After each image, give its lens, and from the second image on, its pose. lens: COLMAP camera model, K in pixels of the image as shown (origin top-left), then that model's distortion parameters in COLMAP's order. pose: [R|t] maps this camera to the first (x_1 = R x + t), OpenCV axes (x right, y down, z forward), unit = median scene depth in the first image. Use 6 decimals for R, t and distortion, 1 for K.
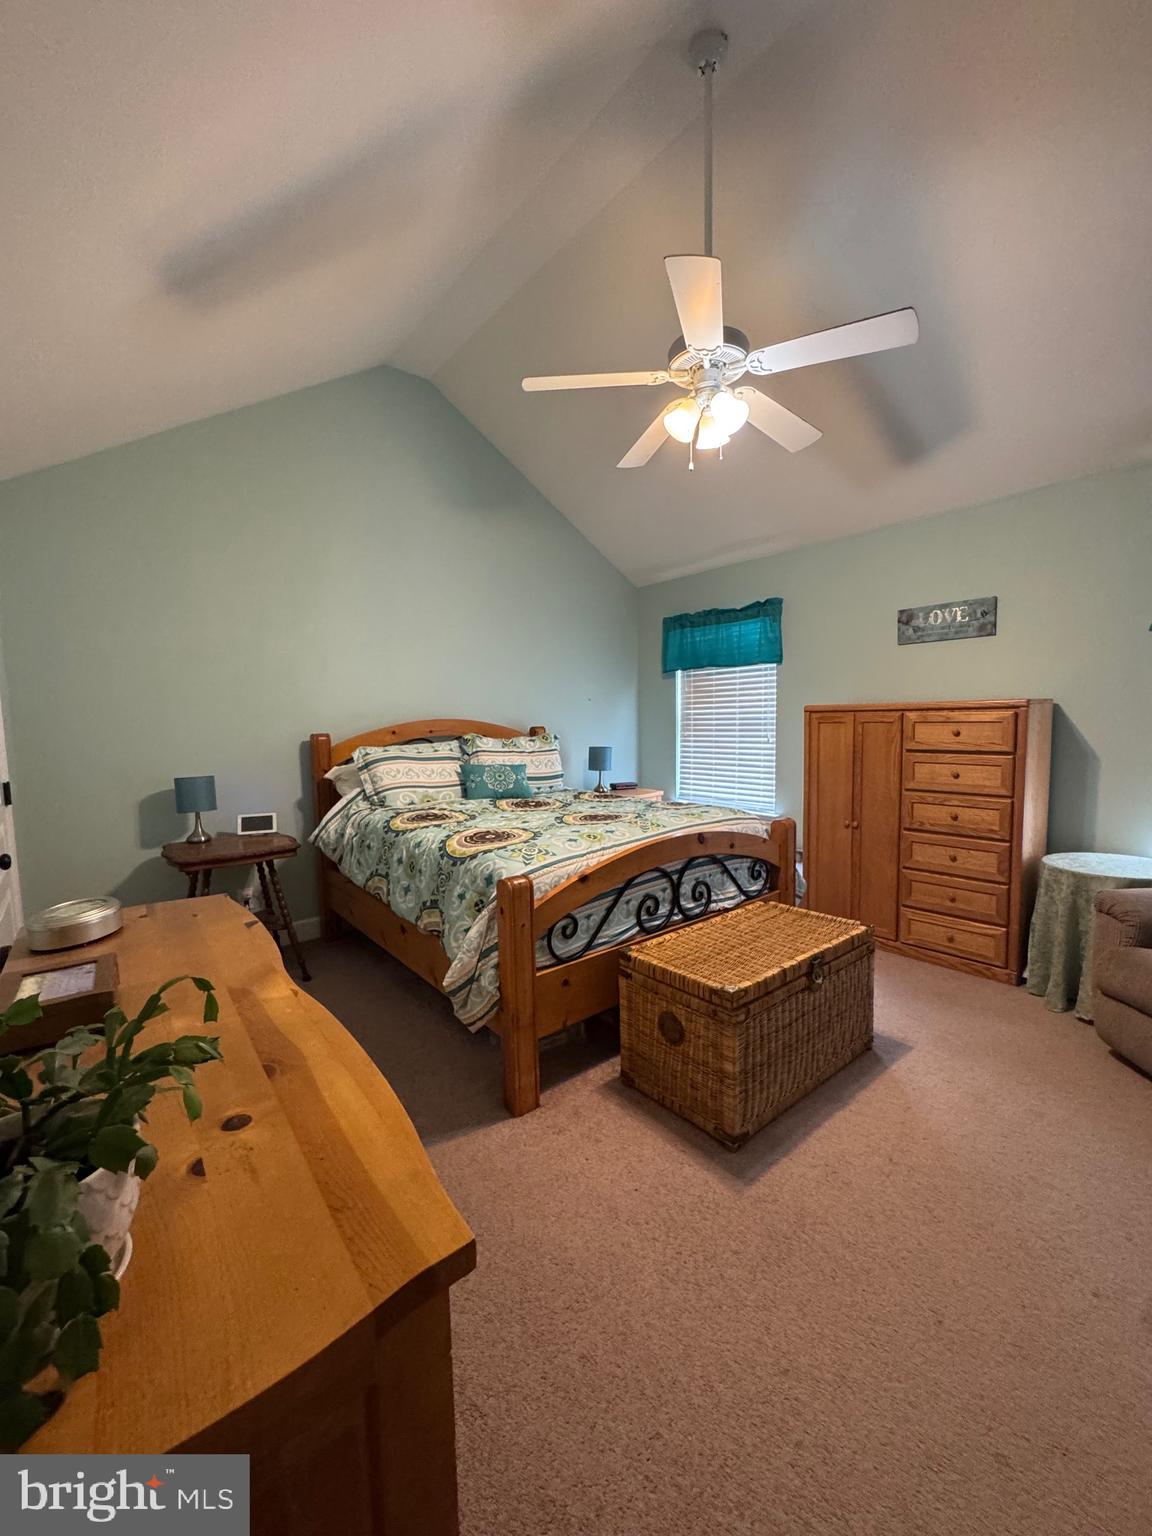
lens RADIAL K [[618.0, 0, 580.5], [0, 618.0, 768.7], [0, 0, 1]] dist [-0.001924, -0.000208]
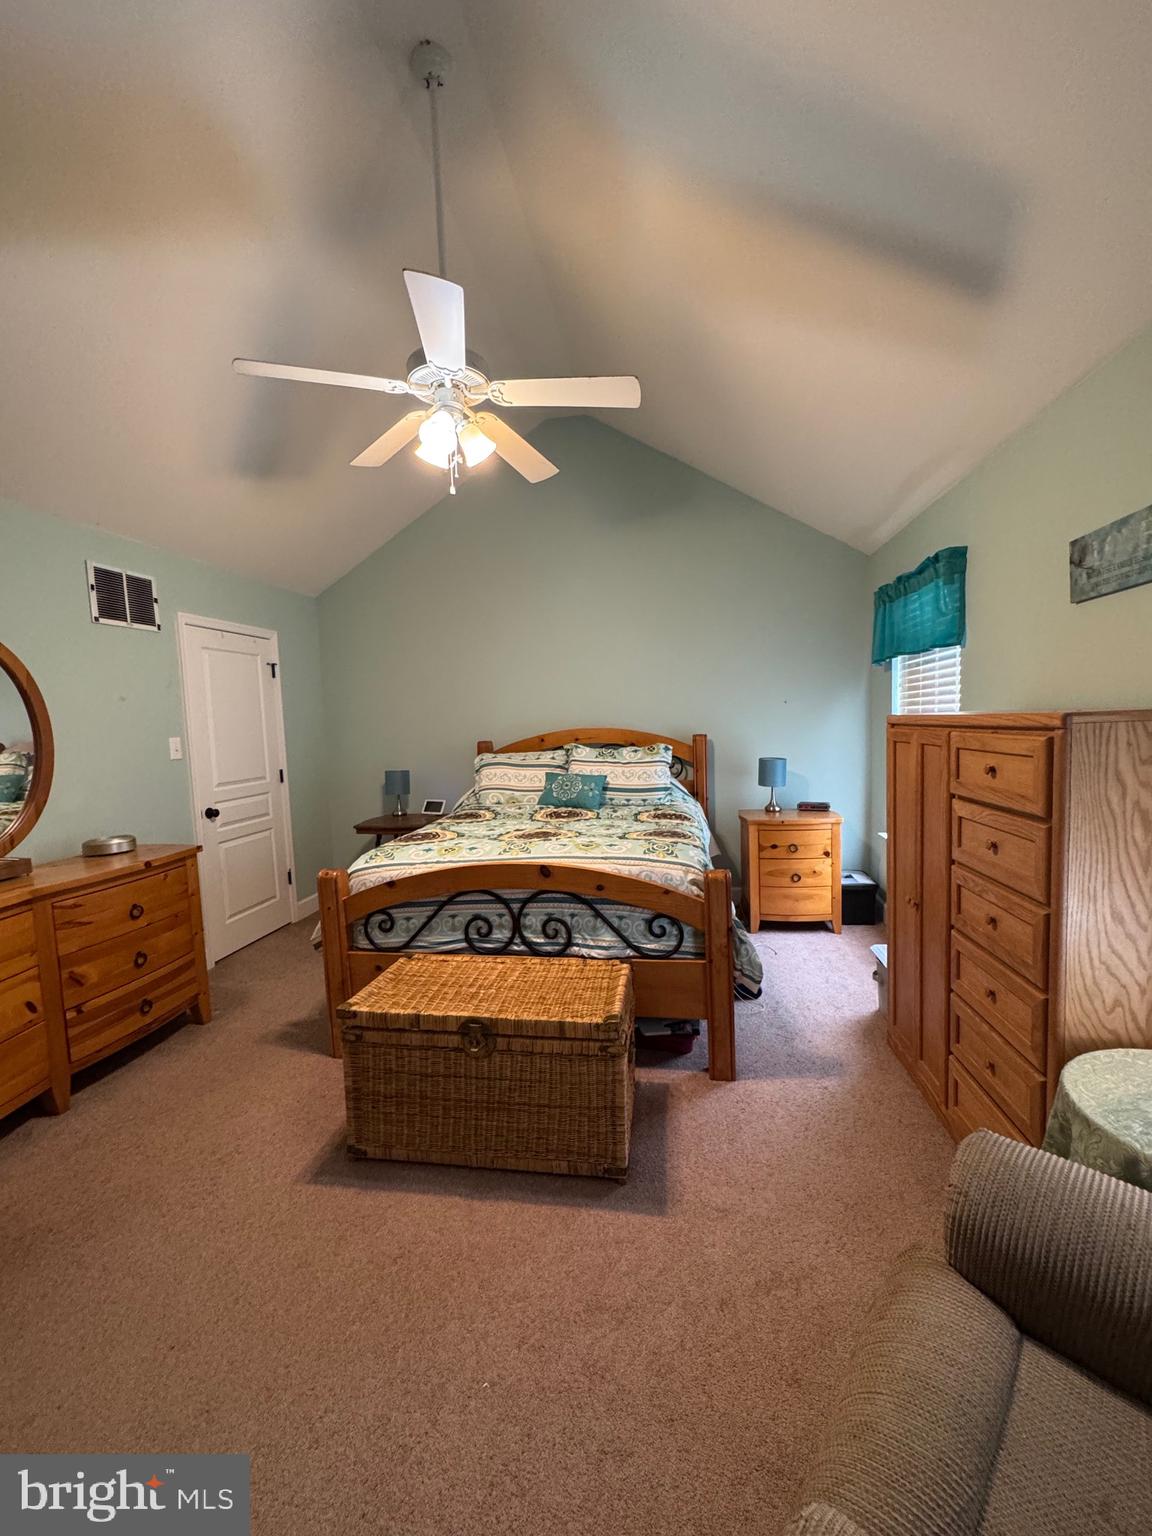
lens RADIAL K [[618.0, 0, 576.2], [0, 618.0, 768.5], [0, 0, 1]] dist [-0.001924, -0.000208]
pose [[0.661176, 0.055305, -0.748189, 0.887351], [-0.041522, 0.998448, 0.037111, -0.075164], [0.749081, 0.006529, 0.662446, 0.411178]]
